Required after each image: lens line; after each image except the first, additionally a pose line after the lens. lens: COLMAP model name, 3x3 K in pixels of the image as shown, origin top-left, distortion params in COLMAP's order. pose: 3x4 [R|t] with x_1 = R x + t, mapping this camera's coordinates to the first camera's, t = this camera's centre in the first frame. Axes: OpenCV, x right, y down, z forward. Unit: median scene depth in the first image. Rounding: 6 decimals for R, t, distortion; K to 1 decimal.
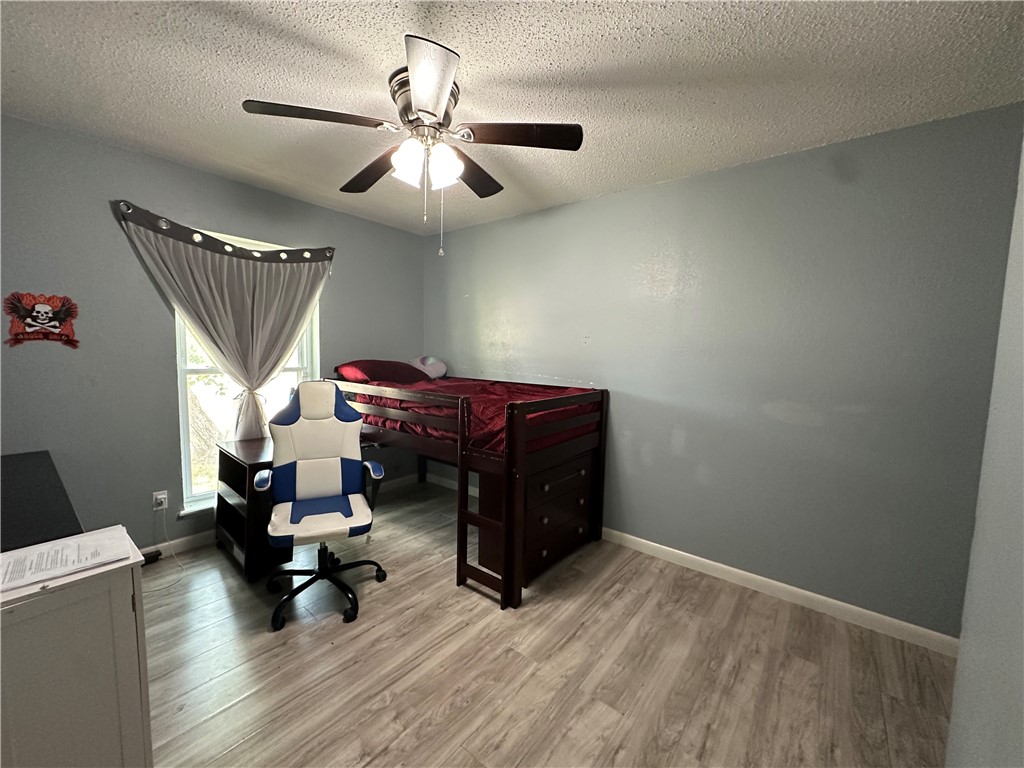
lens RADIAL K [[408.1, 0, 513.8], [0, 408.1, 384.1], [0, 0, 1]] dist [-0.002317, -0.000093]
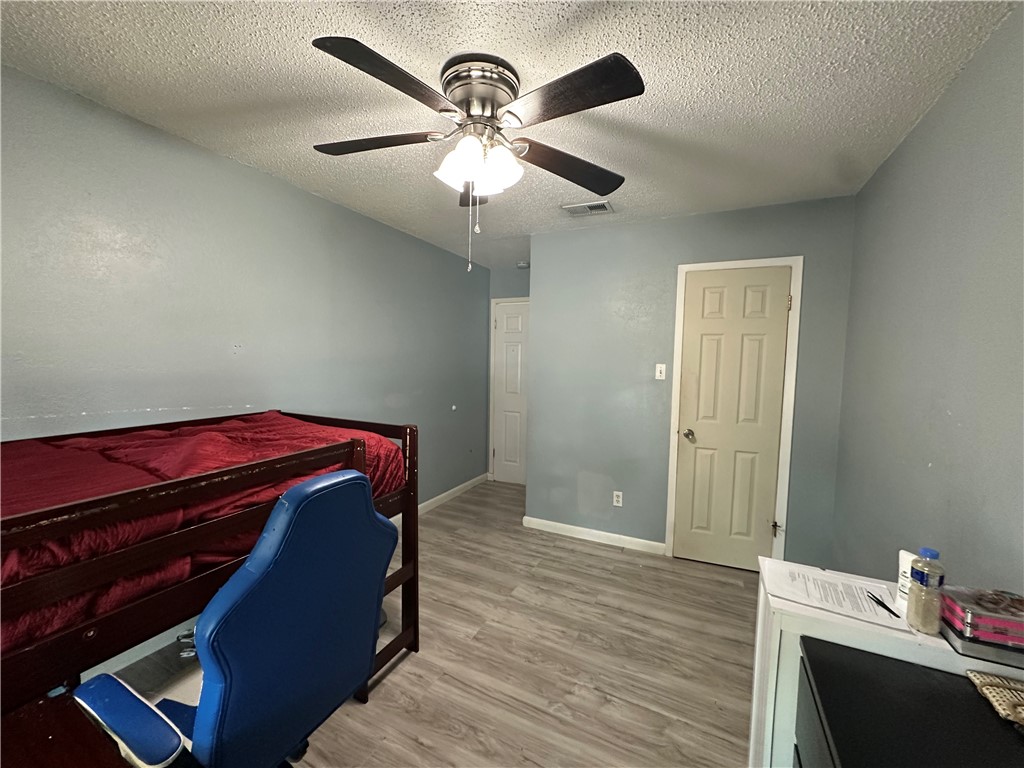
lens RADIAL K [[408.1, 0, 513.8], [0, 408.1, 384.1], [0, 0, 1]] dist [-0.002317, -0.000093]
pose [[-0.210301, -0.090494, 0.973439, -1.208855], [0.067986, 0.991942, 0.106902, -0.168198], [-0.975270, 0.088662, -0.202454, 1.221236]]
